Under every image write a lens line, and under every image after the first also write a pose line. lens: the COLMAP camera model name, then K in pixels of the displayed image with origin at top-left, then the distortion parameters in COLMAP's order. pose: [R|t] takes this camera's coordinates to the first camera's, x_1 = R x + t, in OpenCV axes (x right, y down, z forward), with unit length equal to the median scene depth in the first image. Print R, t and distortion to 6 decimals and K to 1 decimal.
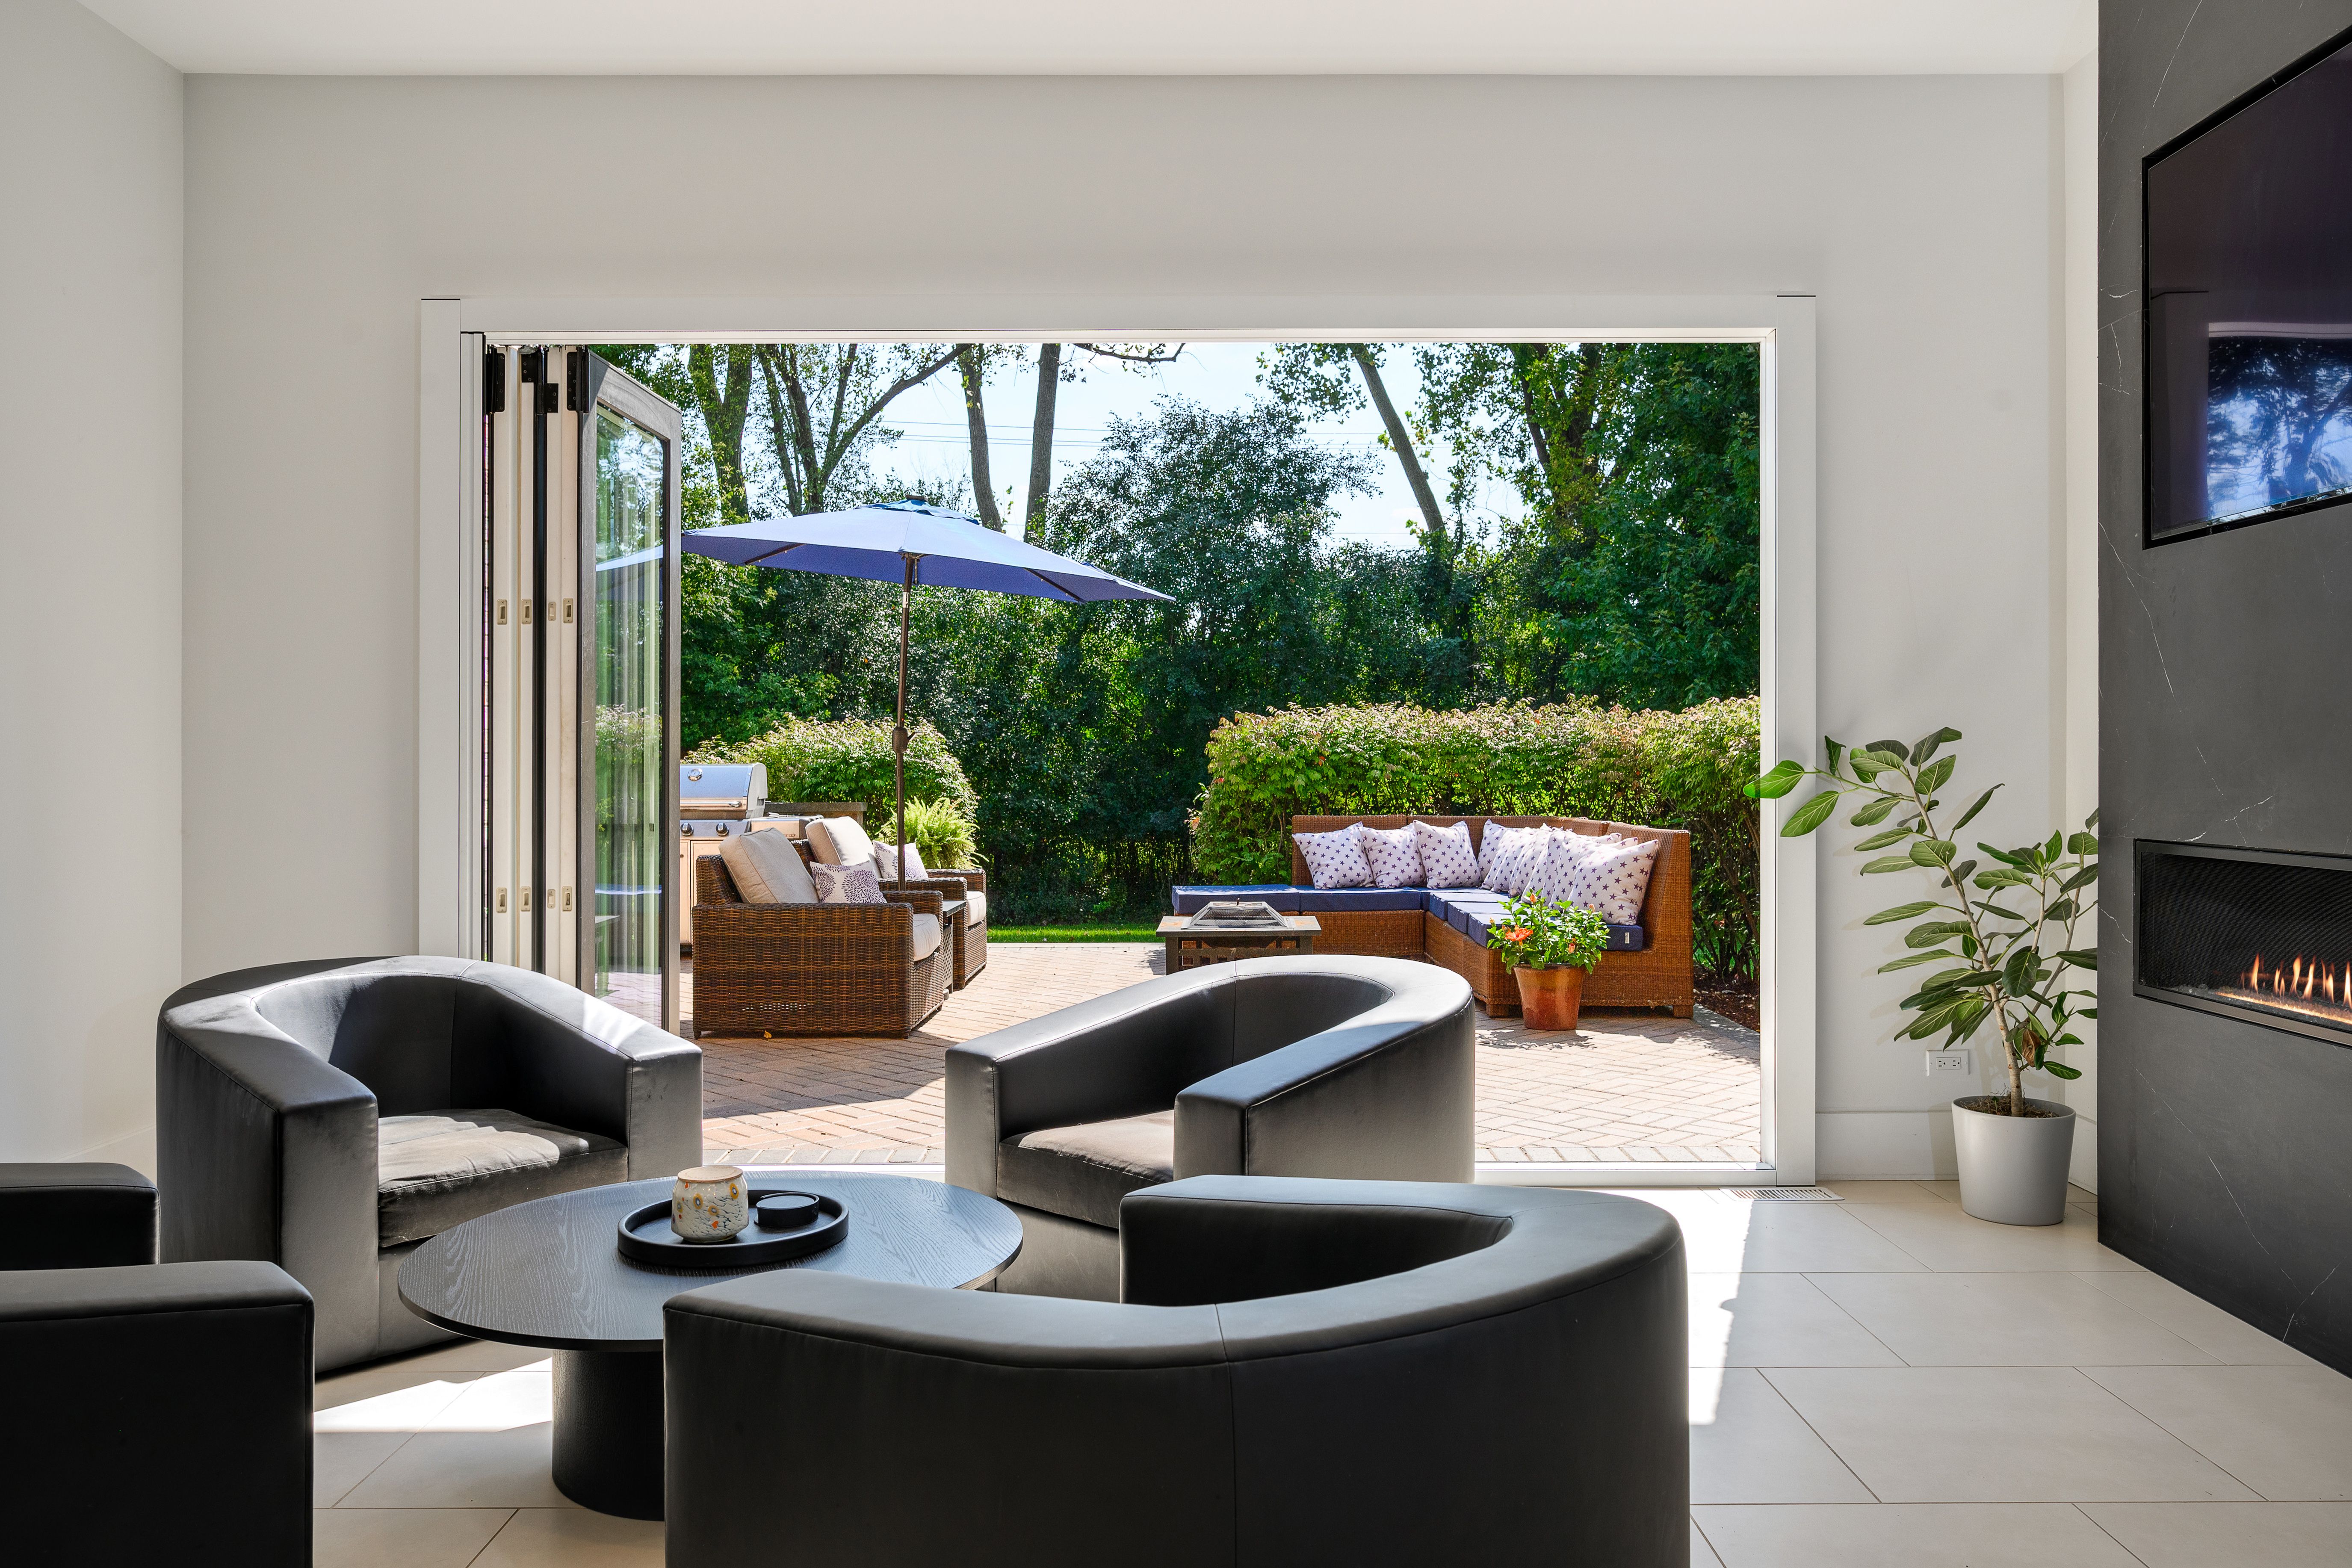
lens RADIAL K [[1757.5, 0, 1182.8], [0, 1757.5, 766.4], [0, 0, 1]] dist [-0.015009, -0.003398]
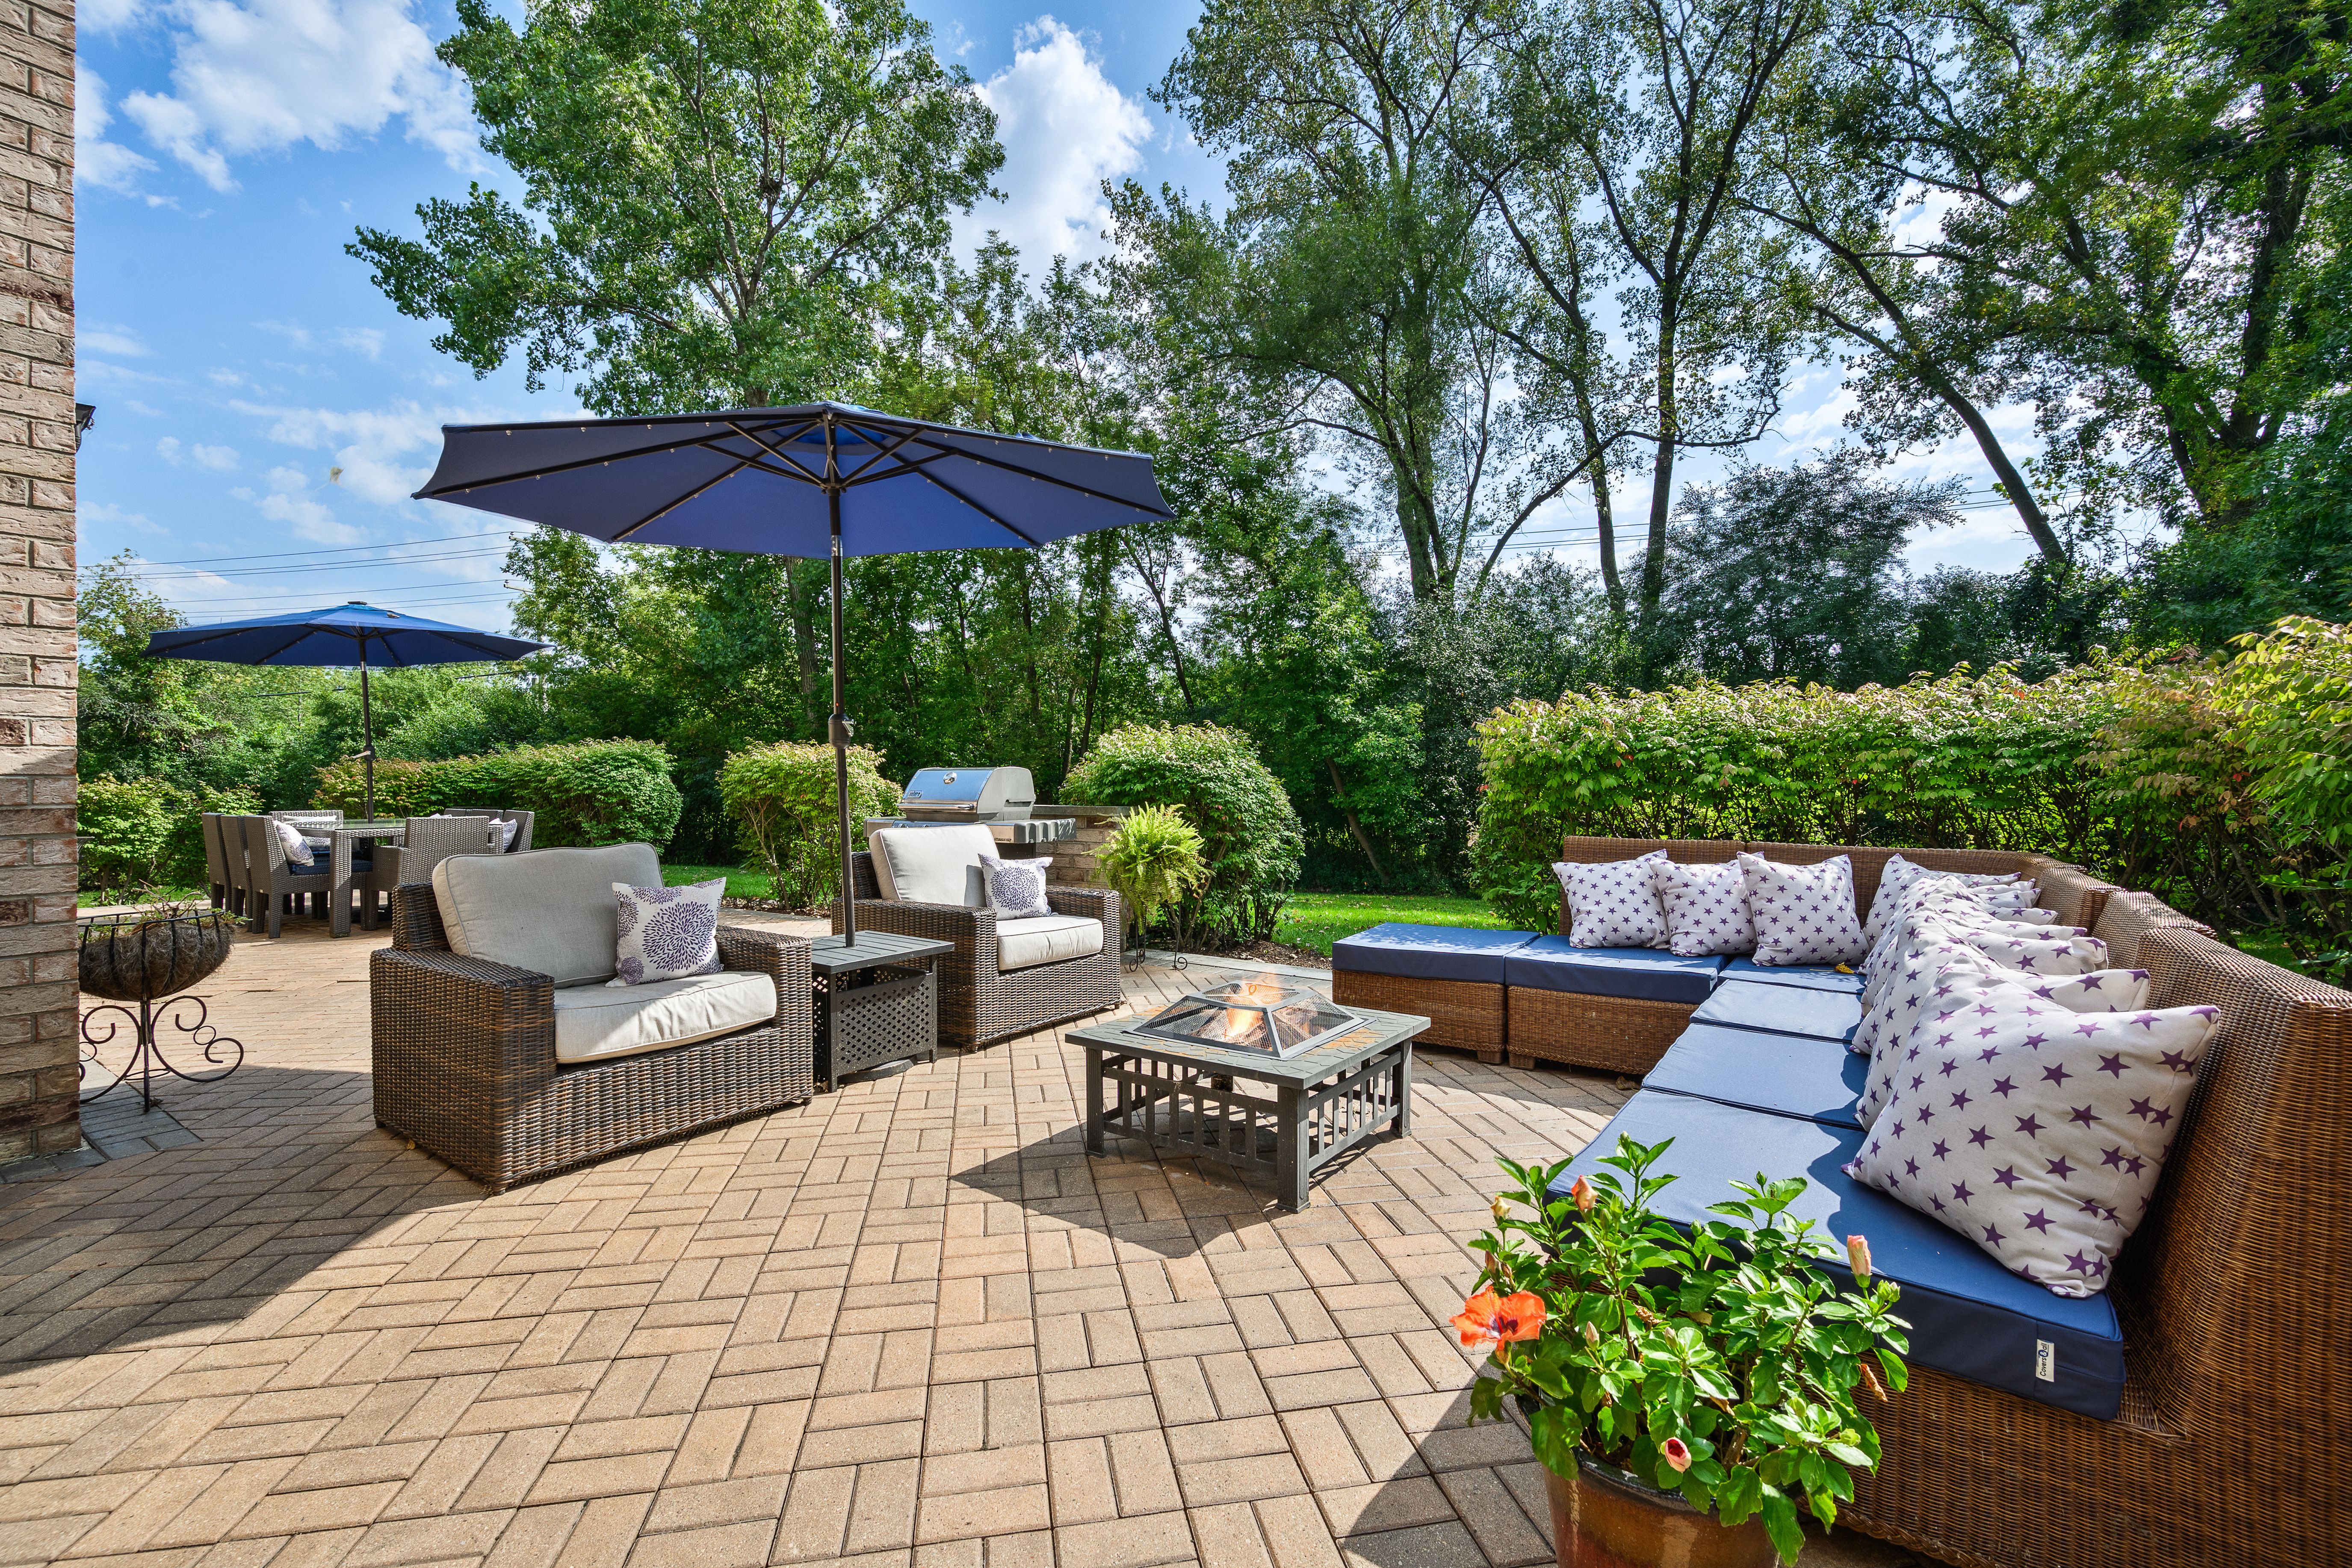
lens RADIAL K [[1002.3, 0, 1169.5], [0, 1002.3, 794.0], [0, 0, 1]] dist [-0.002692, -0.000161]
pose [[0.820631, 0.011349, -0.571345, 0.166377], [-0.002793, 0.999870, 0.015850, 0.004592], [0.571451, -0.011412, 0.820557, 0.576578]]
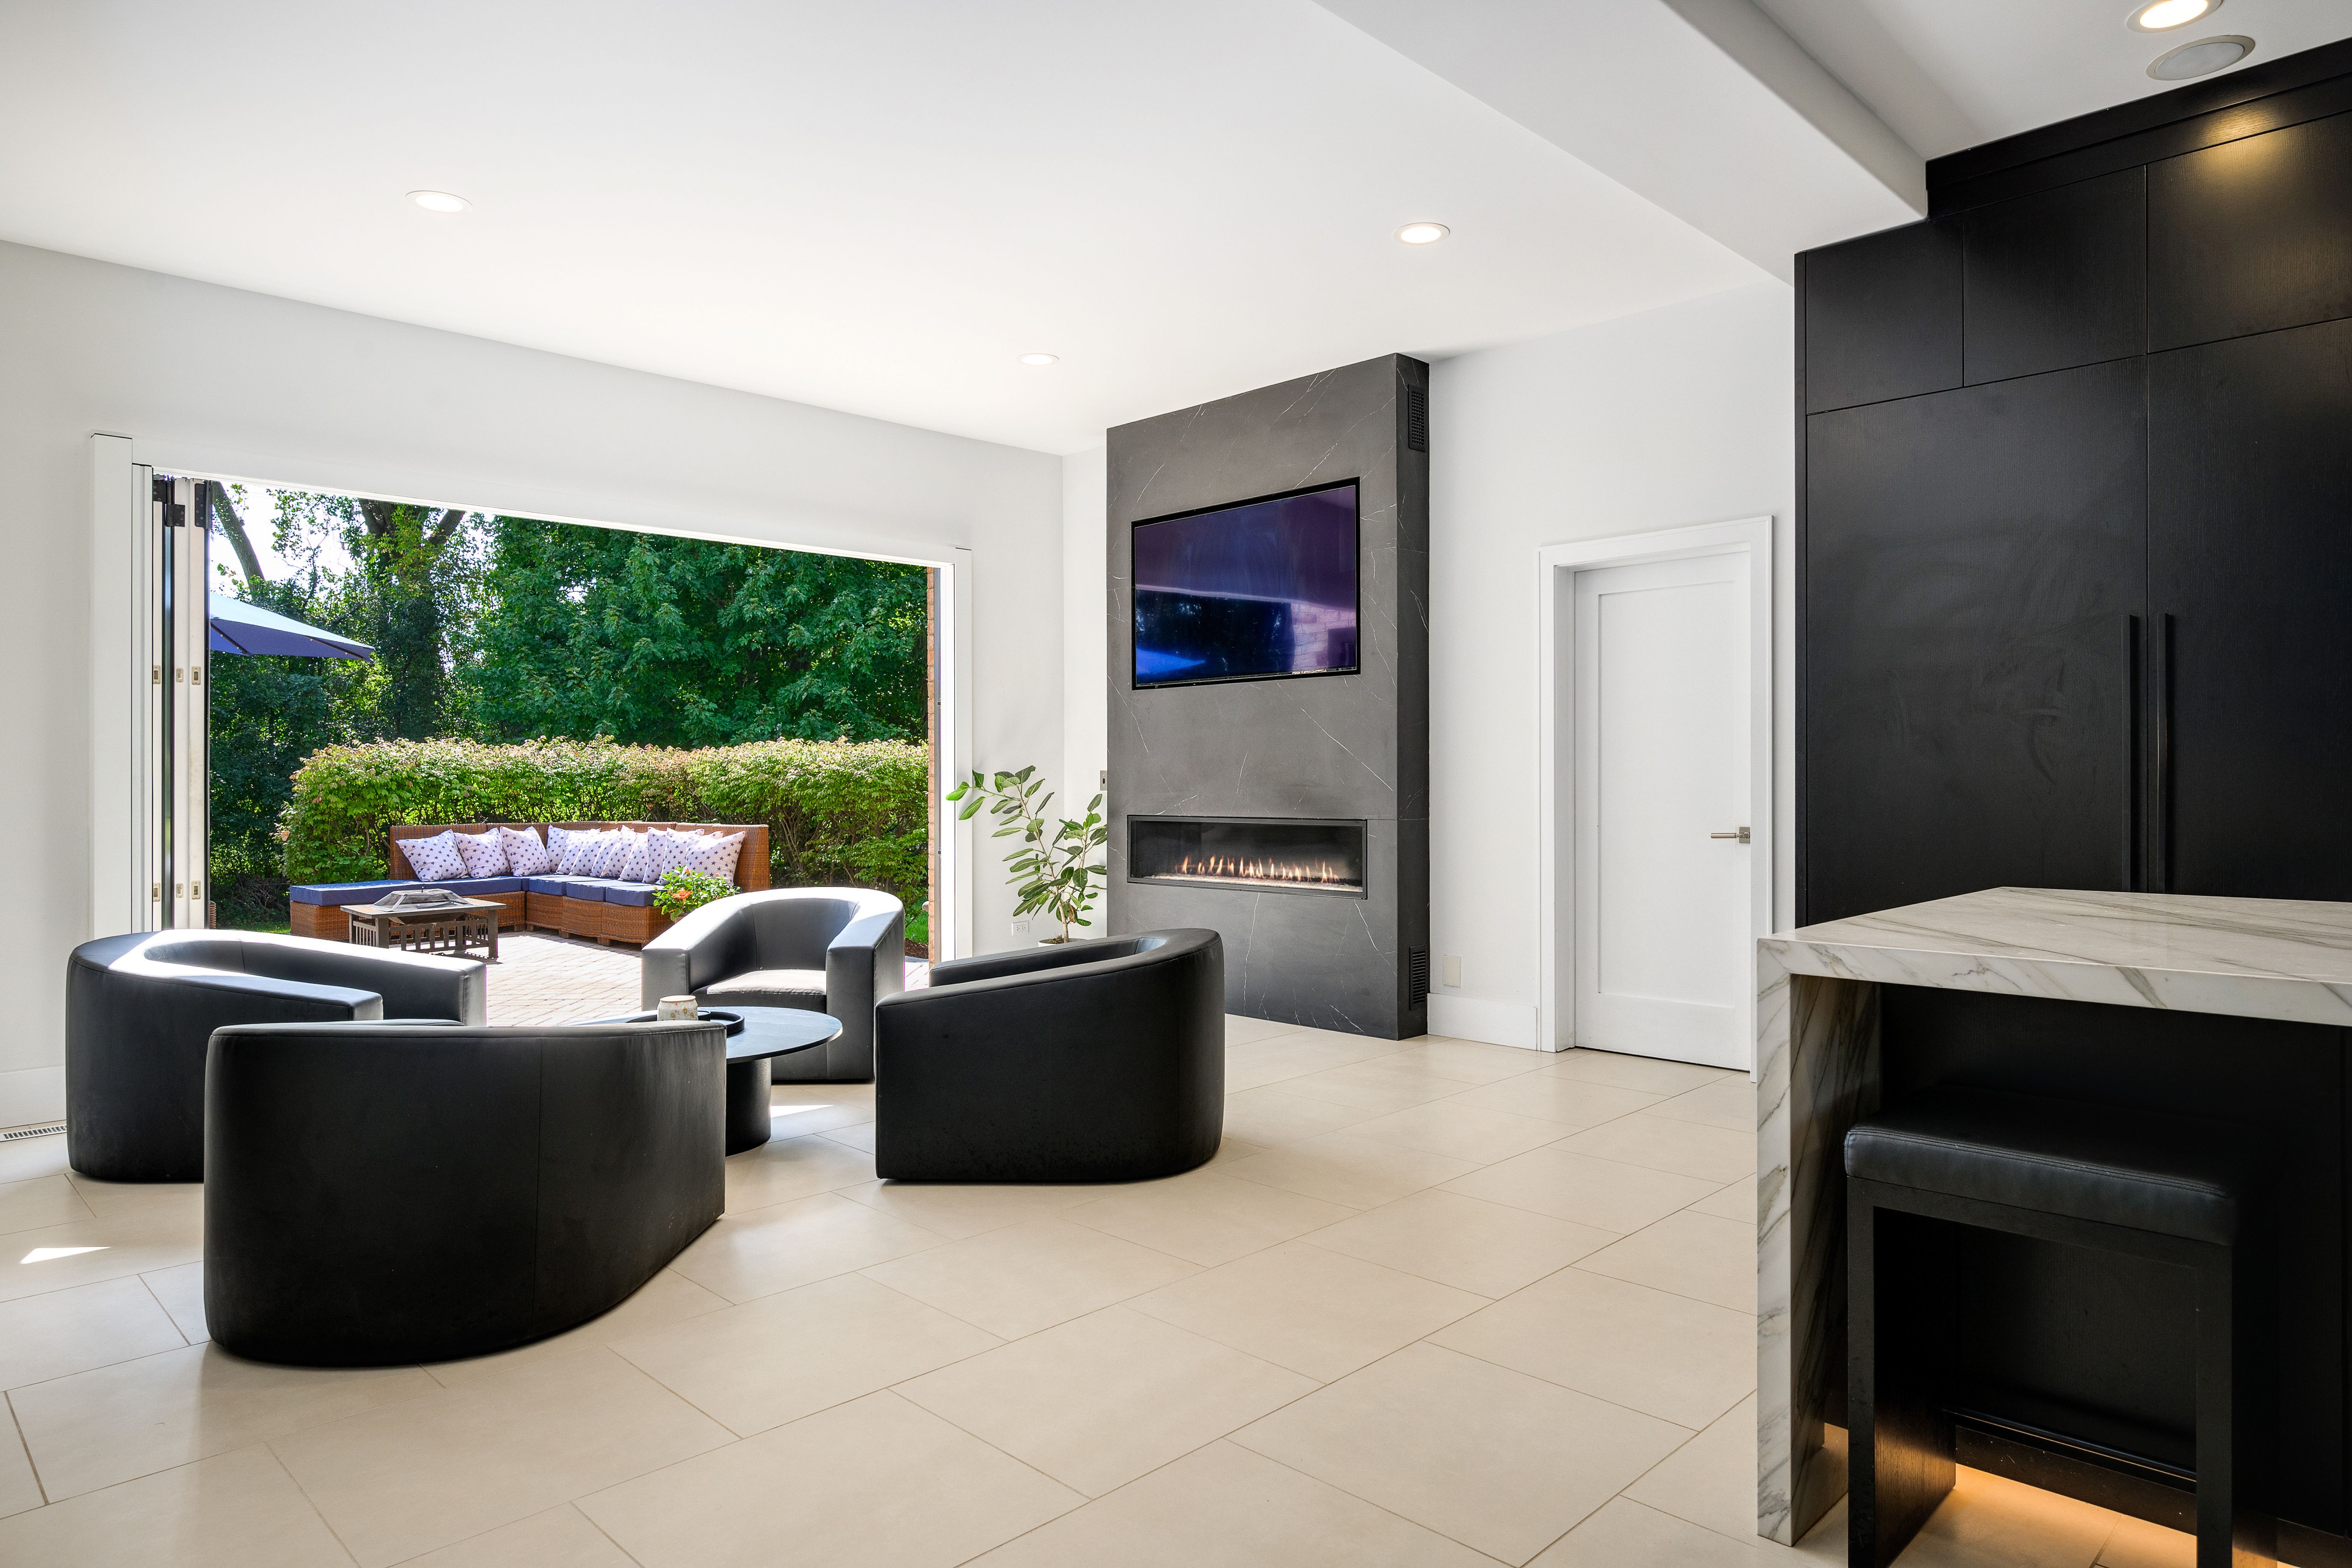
lens RADIAL K [[1408.0, 0, 1180.2], [0, 1408.0, 779.0], [0, 0, 1]] dist [0.004613, 0.000658]
pose [[0.706075, -0.005672, 0.708115, -0.261821], [0.007892, 0.999969, 0.000141, -0.001963], [-0.708094, 0.005489, 0.706097, -0.131602]]
